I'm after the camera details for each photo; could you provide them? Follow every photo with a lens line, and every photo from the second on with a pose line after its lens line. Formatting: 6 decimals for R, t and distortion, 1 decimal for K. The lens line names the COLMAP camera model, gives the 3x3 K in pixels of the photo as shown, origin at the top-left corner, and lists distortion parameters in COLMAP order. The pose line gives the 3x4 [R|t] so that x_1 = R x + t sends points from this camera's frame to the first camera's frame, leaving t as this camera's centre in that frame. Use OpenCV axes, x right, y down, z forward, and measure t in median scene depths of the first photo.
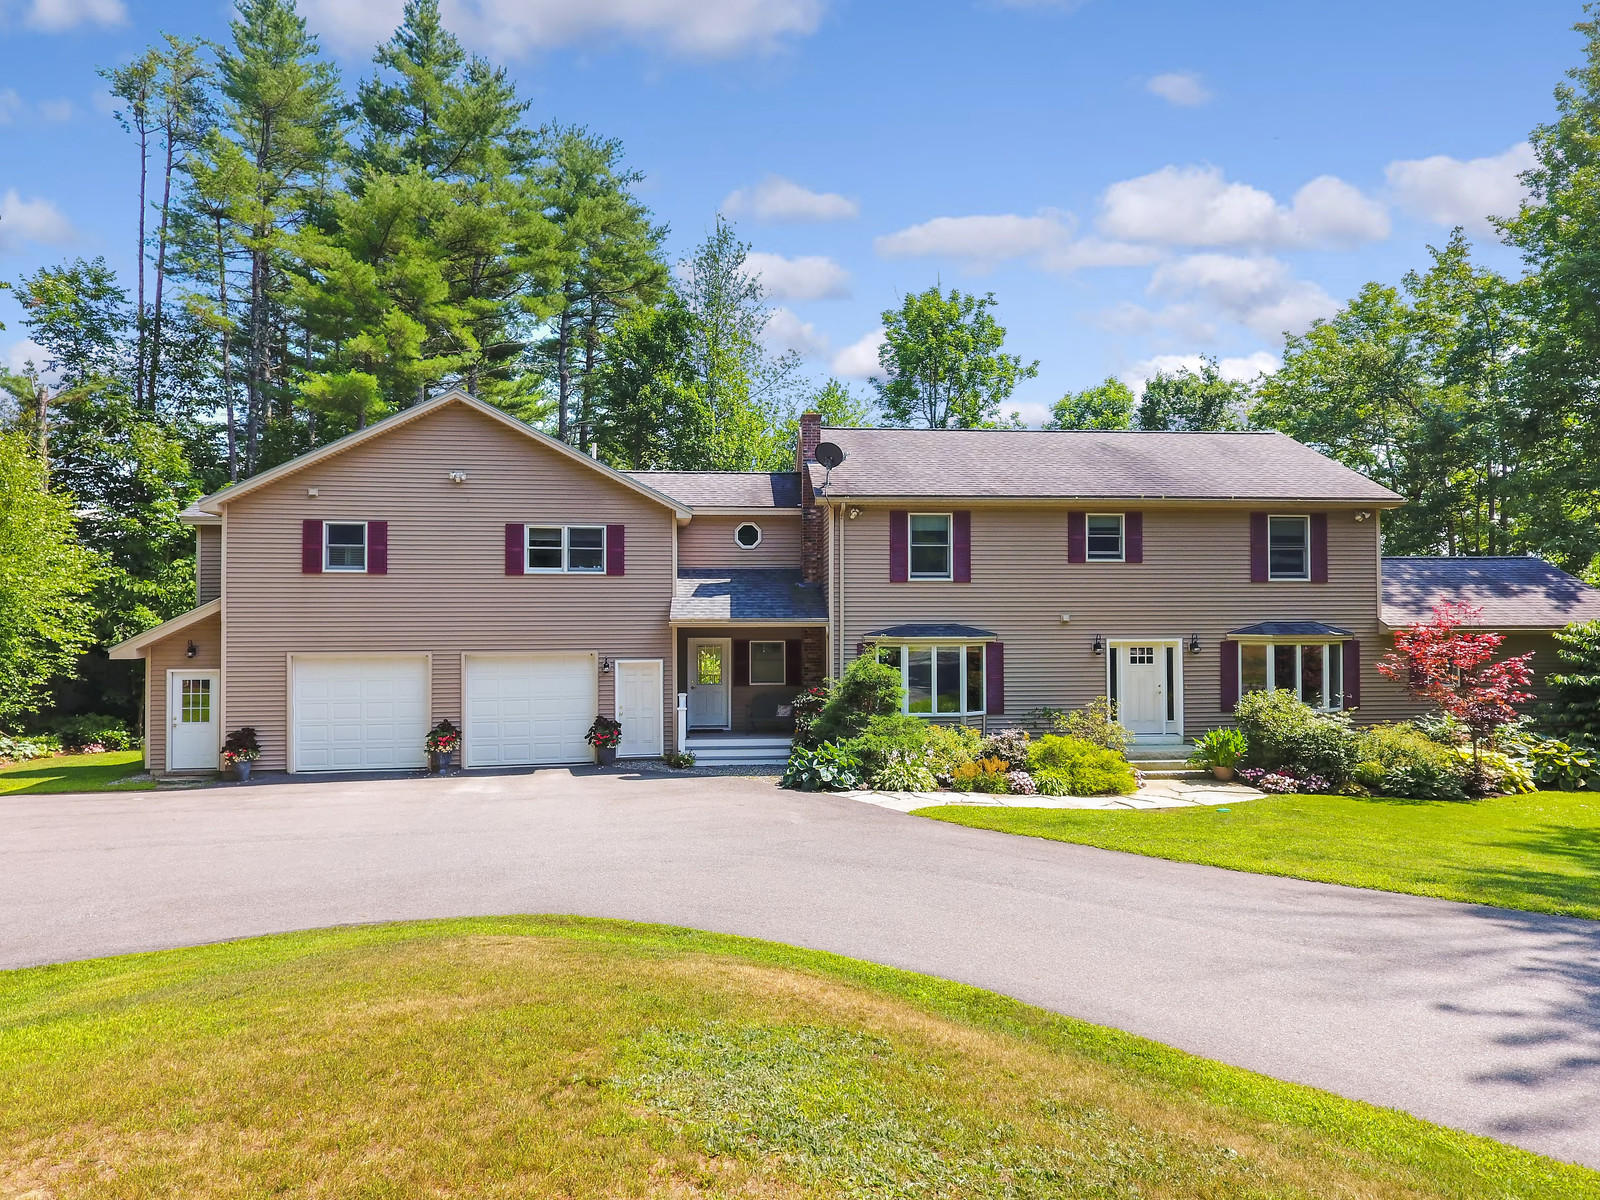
lens RADIAL K [[938.4, 0, 800.0], [0, 938.4, 600.0], [0, 0, 1]] dist [-0.002773, -0.002587]
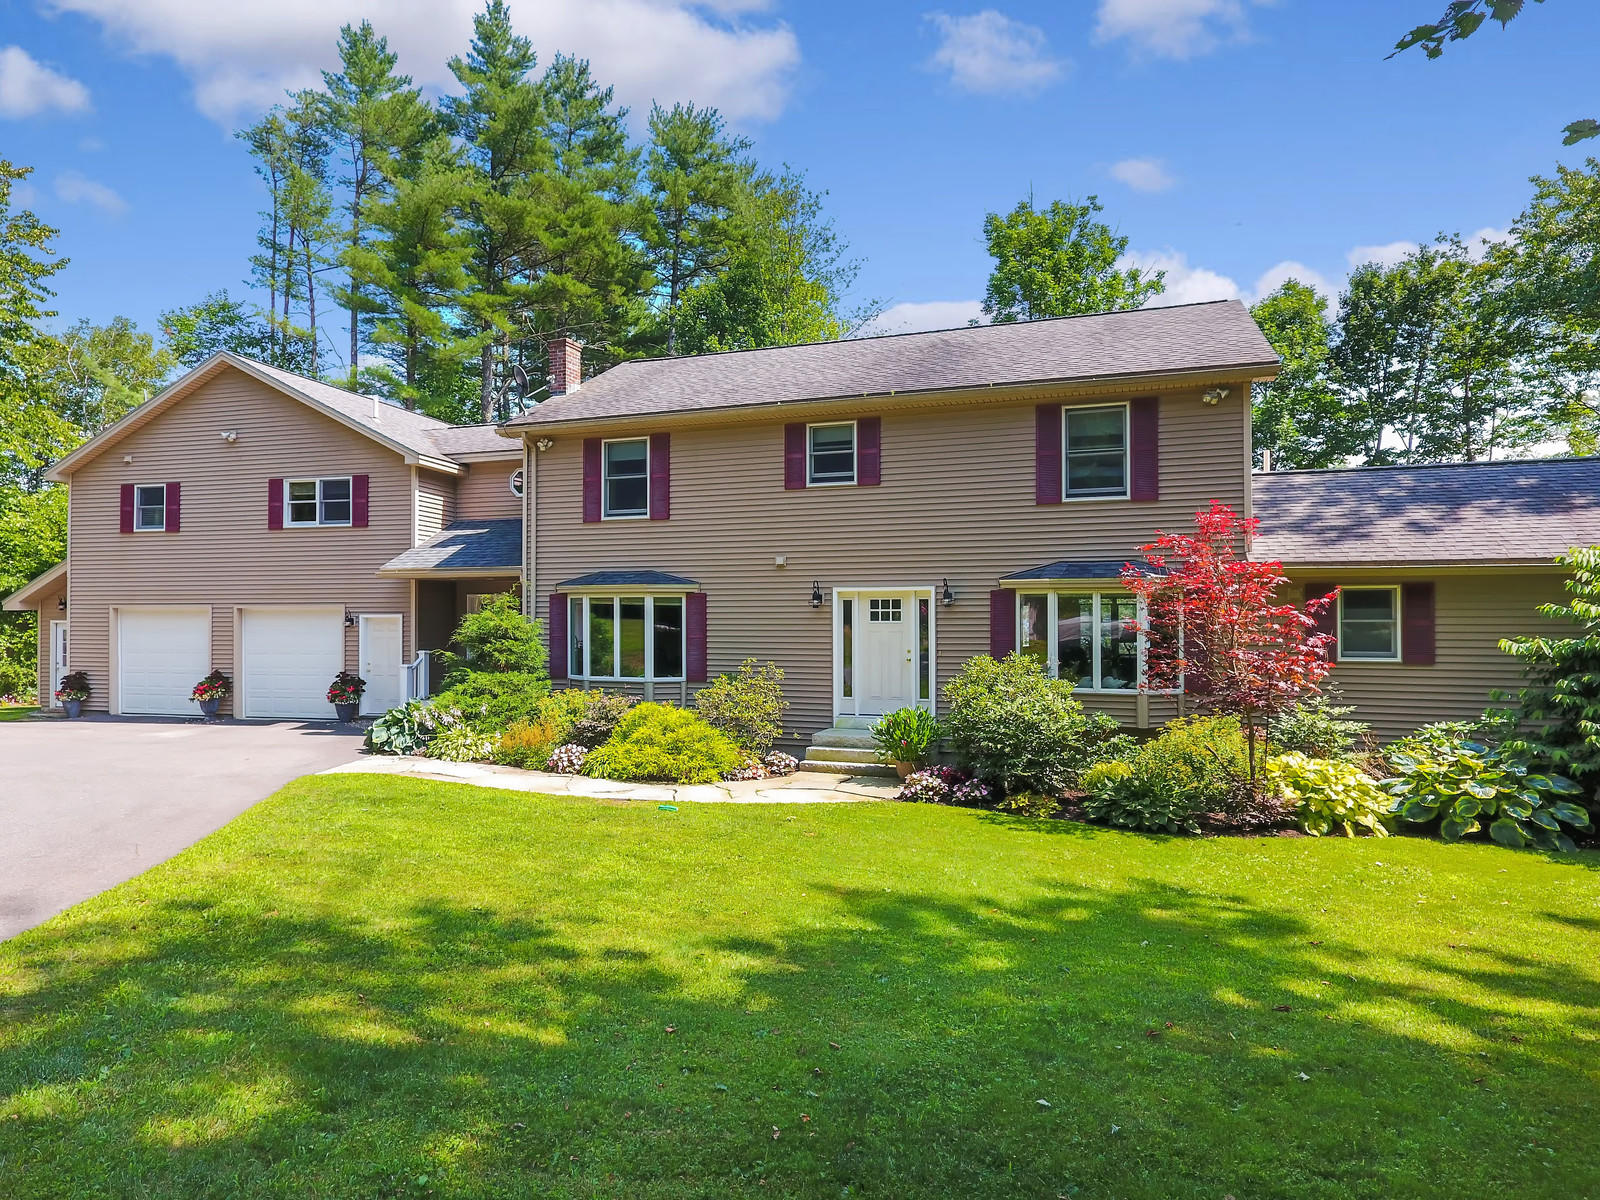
lens RADIAL K [[938.4, 0, 800.0], [0, 938.4, 600.0], [0, 0, 1]] dist [-0.002773, -0.002587]
pose [[0.917103, -0.004923, -0.398620, 0.610871], [0.005568, 0.999984, 0.000459, 0.051532], [0.398611, -0.002640, 0.917116, 0.295953]]
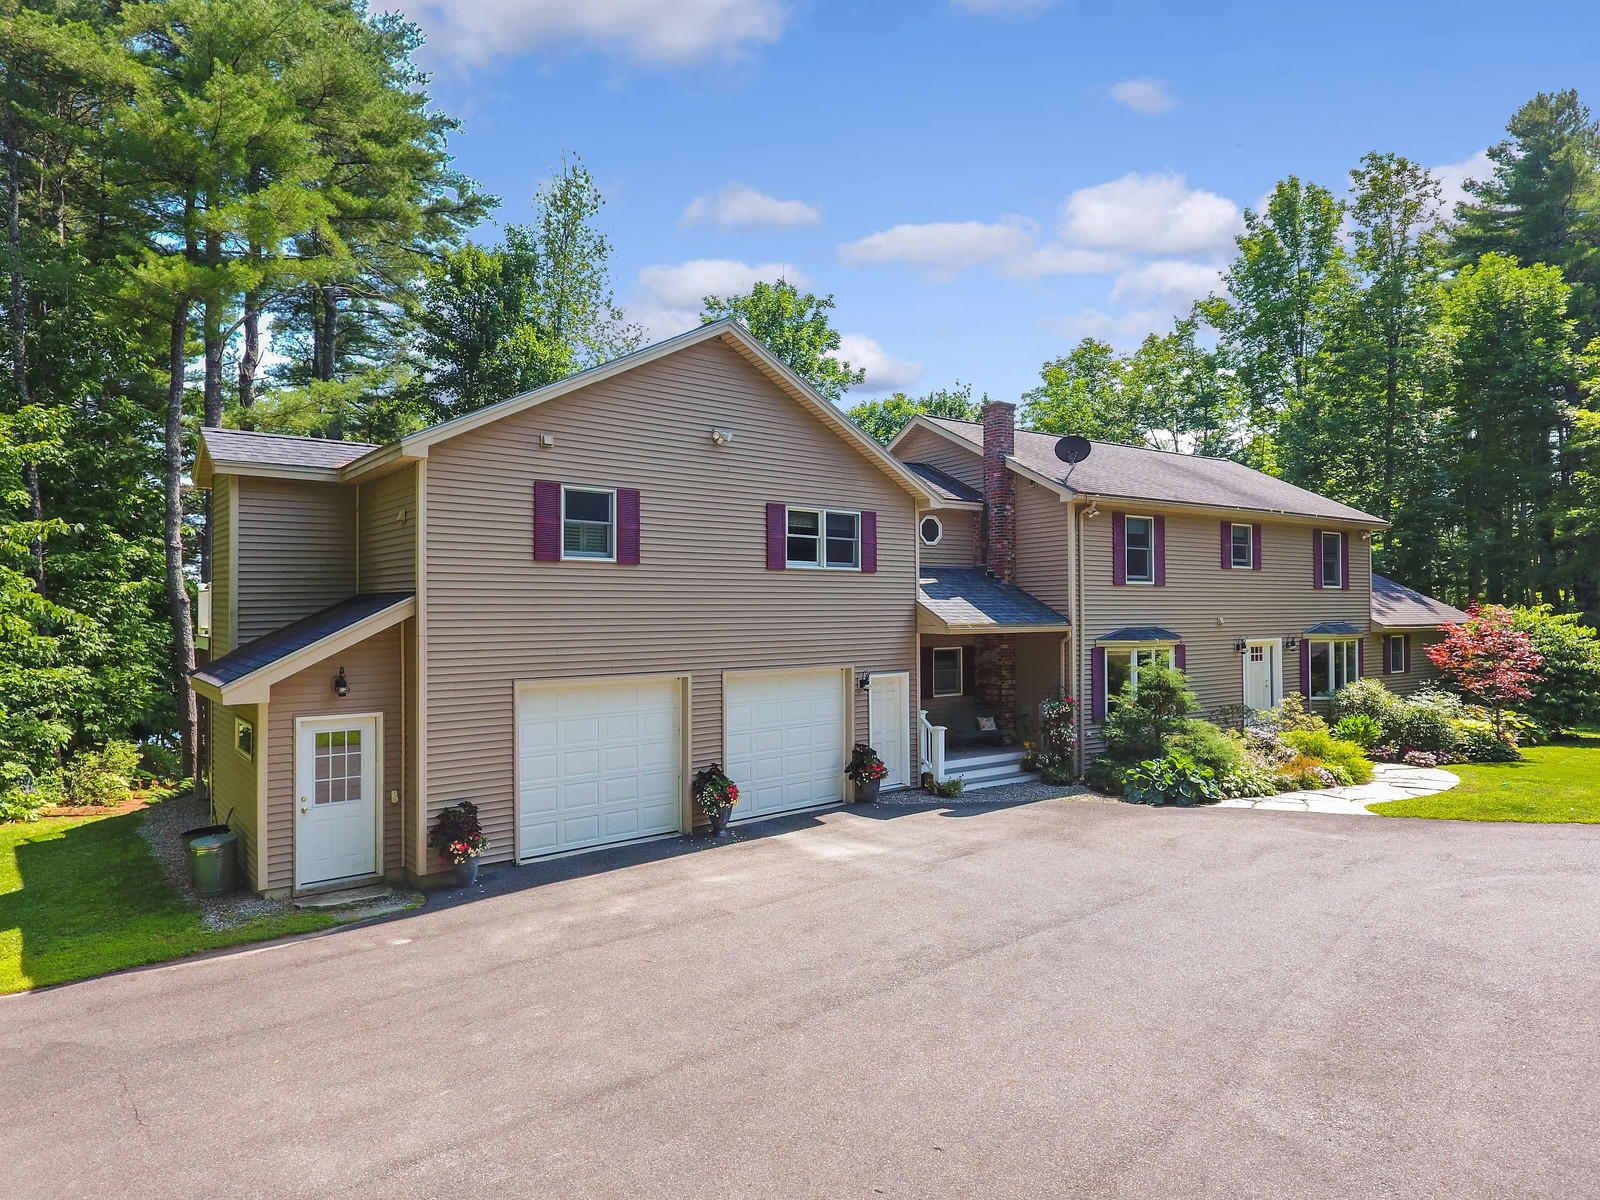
lens RADIAL K [[938.4, 0, 800.0], [0, 938.4, 600.0], [0, 0, 1]] dist [-0.002773, -0.002587]
pose [[0.867316, 0.004299, 0.497740, -0.667719], [-0.003487, 0.999991, -0.002561, 0.000168], [-0.497747, 0.000485, 0.867322, 0.314584]]
